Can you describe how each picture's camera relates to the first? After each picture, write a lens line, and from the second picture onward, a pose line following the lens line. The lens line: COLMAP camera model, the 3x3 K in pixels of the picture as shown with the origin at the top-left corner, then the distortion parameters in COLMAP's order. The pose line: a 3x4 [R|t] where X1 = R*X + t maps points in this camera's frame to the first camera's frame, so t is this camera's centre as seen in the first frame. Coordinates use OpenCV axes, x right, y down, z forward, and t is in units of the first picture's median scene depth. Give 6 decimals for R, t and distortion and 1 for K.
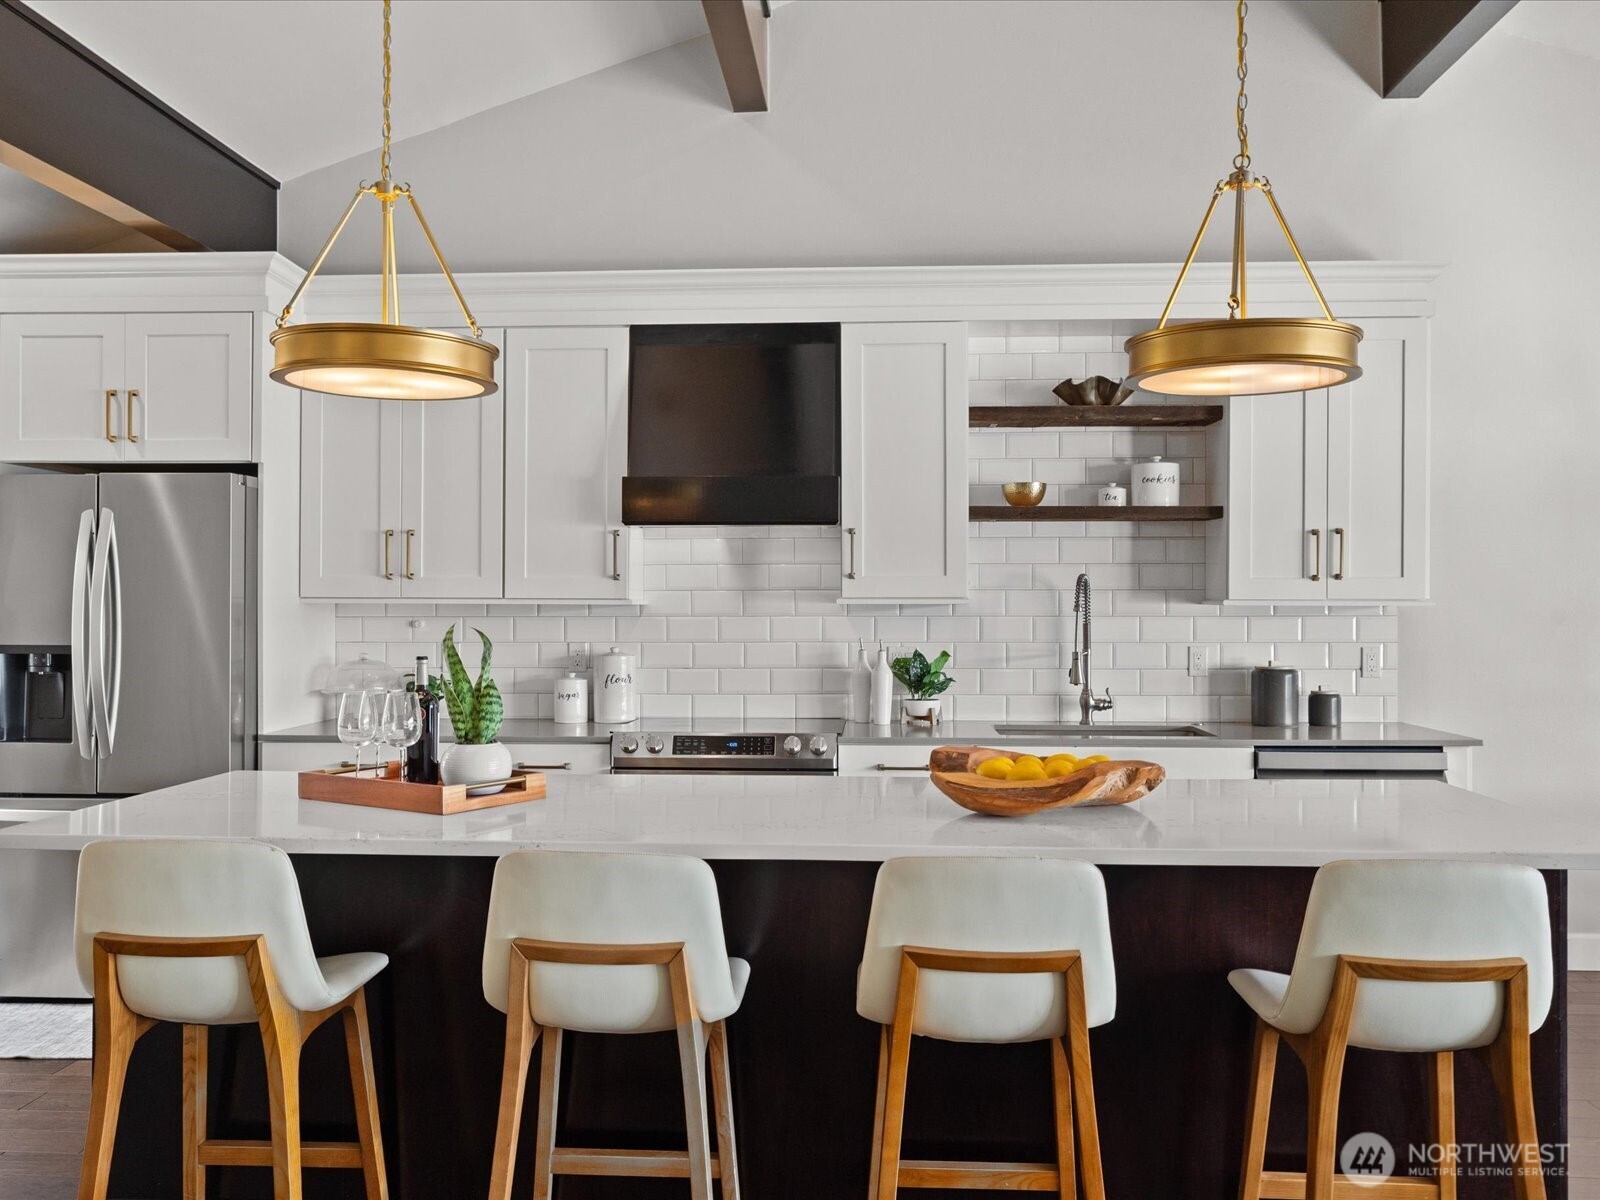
lens RADIAL K [[1274.2, 0, 799.4], [0, 1274.2, 601.8], [0, 0, 1]] dist [0.000853, -0.002551]
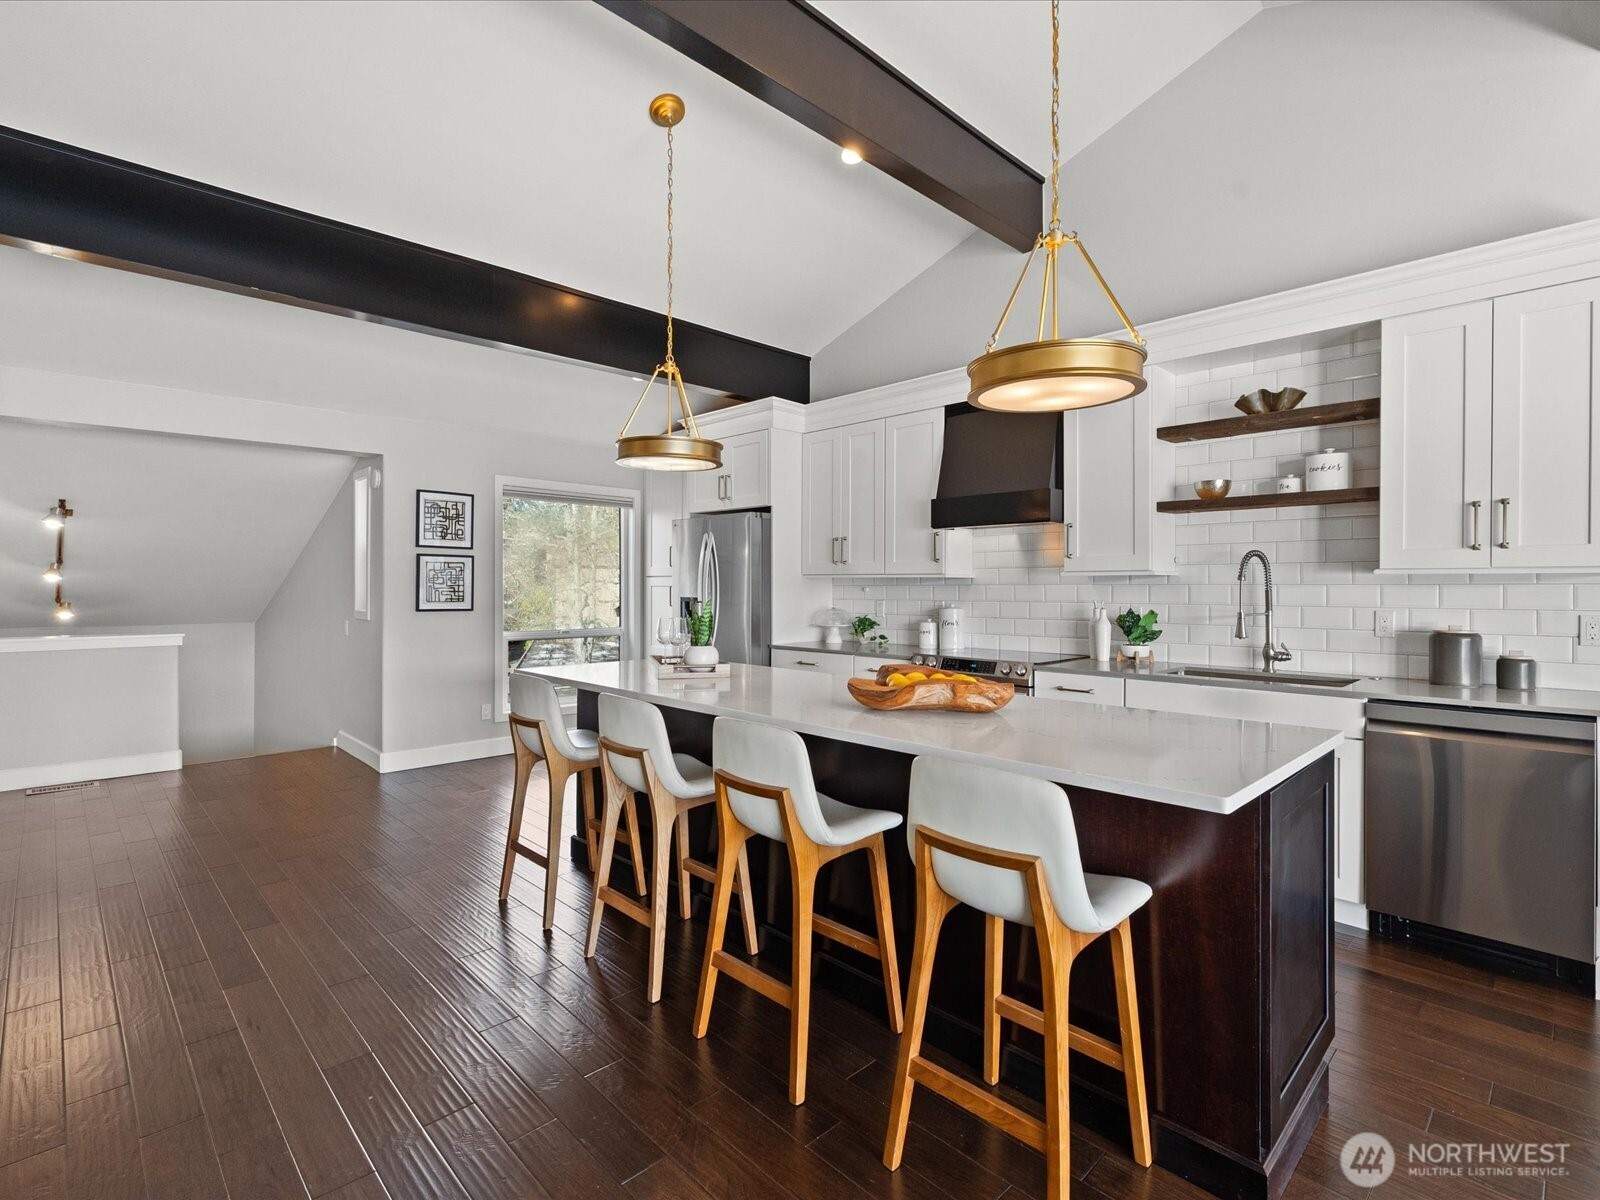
lens RADIAL K [[772.3, 0, 800.1], [0, 772.3, 587.9], [0, 0, 1]] dist [-0.002288, -0.000134]
pose [[0.745634, 0.003092, -0.666349, 0.386801], [-0.000080, 0.999990, 0.004550, 0.011552], [0.666356, -0.003340, 0.745626, 0.140352]]
